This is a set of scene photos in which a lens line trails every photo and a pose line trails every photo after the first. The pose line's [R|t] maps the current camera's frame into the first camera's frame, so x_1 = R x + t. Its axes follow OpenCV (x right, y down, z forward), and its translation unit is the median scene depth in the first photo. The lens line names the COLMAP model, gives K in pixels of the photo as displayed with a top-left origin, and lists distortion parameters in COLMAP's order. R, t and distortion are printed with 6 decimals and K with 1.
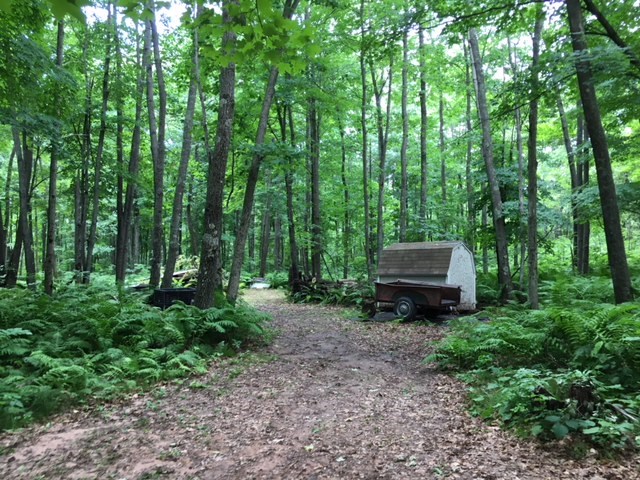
lens RADIAL K [[547.5, 0, 321.2], [0, 547.5, 251.0], [0, 0, 1]] dist [0.035680, -0.004335]
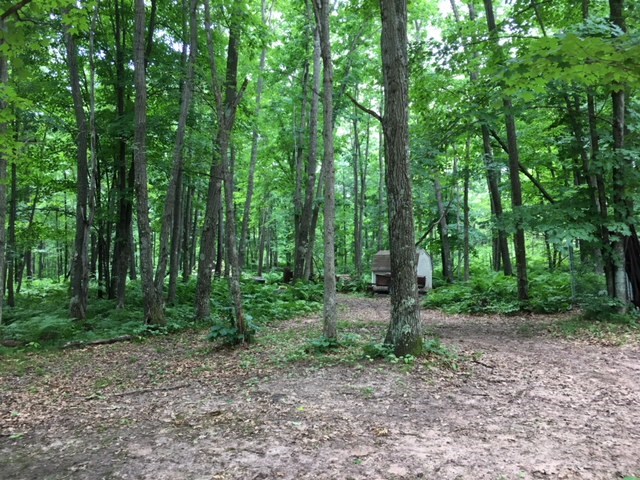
lens RADIAL K [[547.5, 0, 321.2], [0, 547.5, 251.0], [0, 0, 1]] dist [0.035680, -0.004335]
pose [[0.993272, 0.003100, 0.115766, -0.195978], [-0.002462, 0.999981, -0.005656, -0.003443], [-0.115781, 0.005332, 0.993260, -0.482726]]
